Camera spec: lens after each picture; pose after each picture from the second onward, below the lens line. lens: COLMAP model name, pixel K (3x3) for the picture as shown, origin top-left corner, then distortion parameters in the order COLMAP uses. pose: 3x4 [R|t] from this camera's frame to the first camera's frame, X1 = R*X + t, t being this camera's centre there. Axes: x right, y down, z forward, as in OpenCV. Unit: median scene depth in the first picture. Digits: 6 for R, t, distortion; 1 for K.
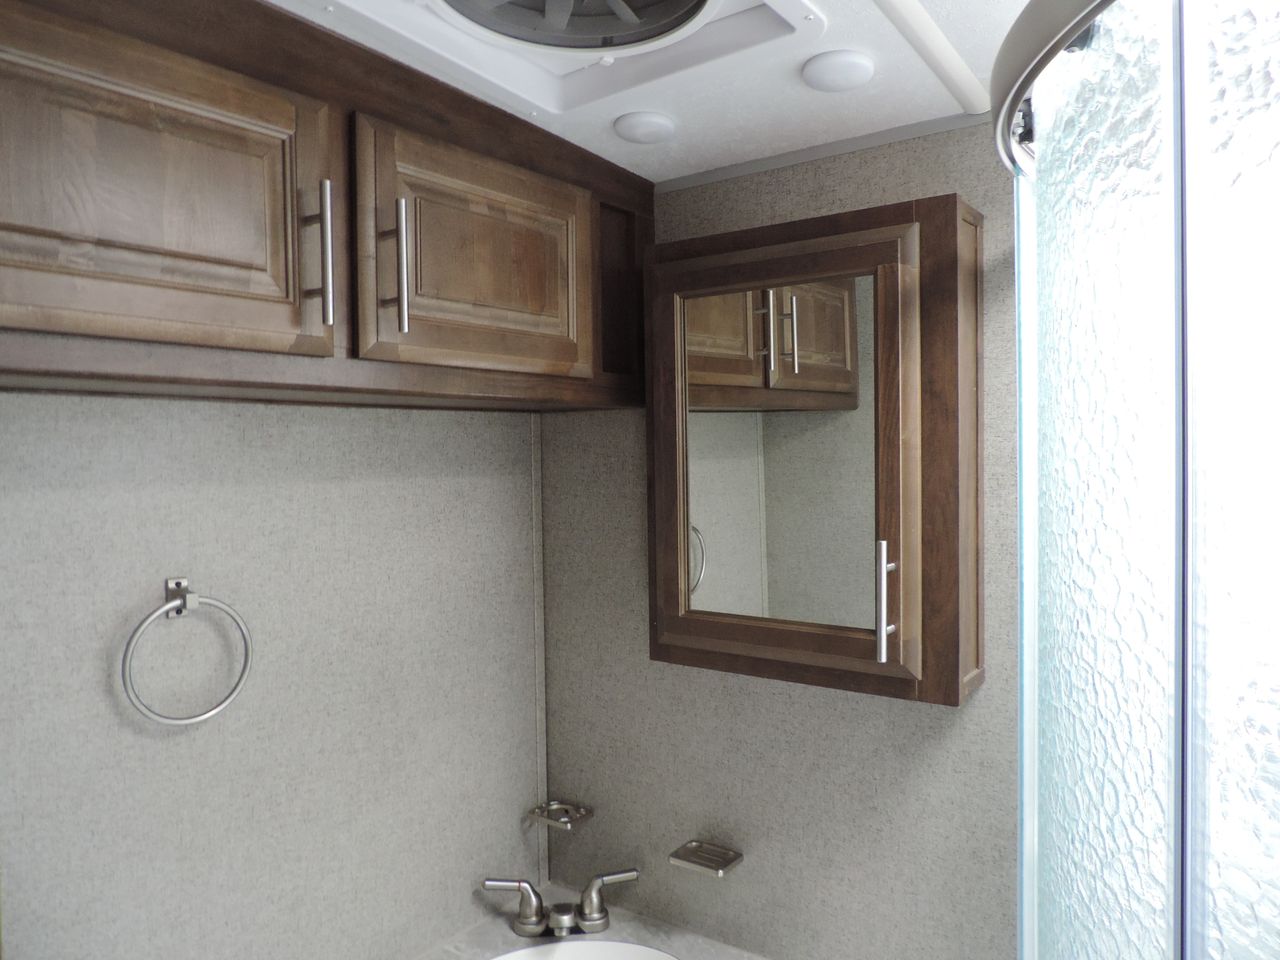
lens RADIAL K [[913.8, 0, 640.0], [0, 913.8, 480.0], [0, 0, 1]] dist [-0.014504, 0.002740]
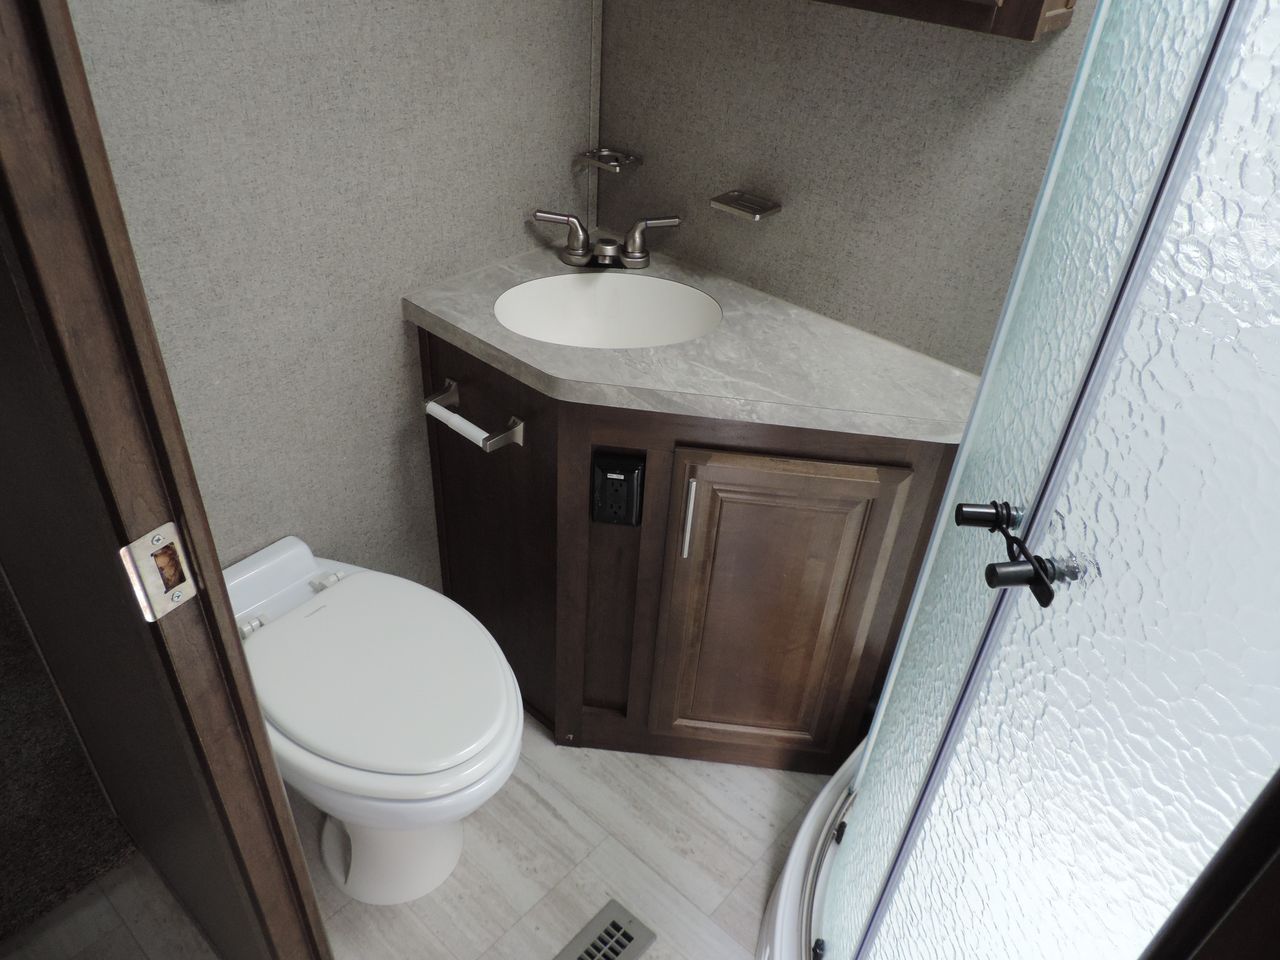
lens RADIAL K [[913.8, 0, 640.0], [0, 913.8, 480.0], [0, 0, 1]] dist [-0.014504, 0.002740]
pose [[0.993638, 0.107816, -0.032557, 0.019698], [-0.070665, 0.821924, 0.565197, 0.088947], [0.087697, -0.559300, 0.824313, -0.047027]]
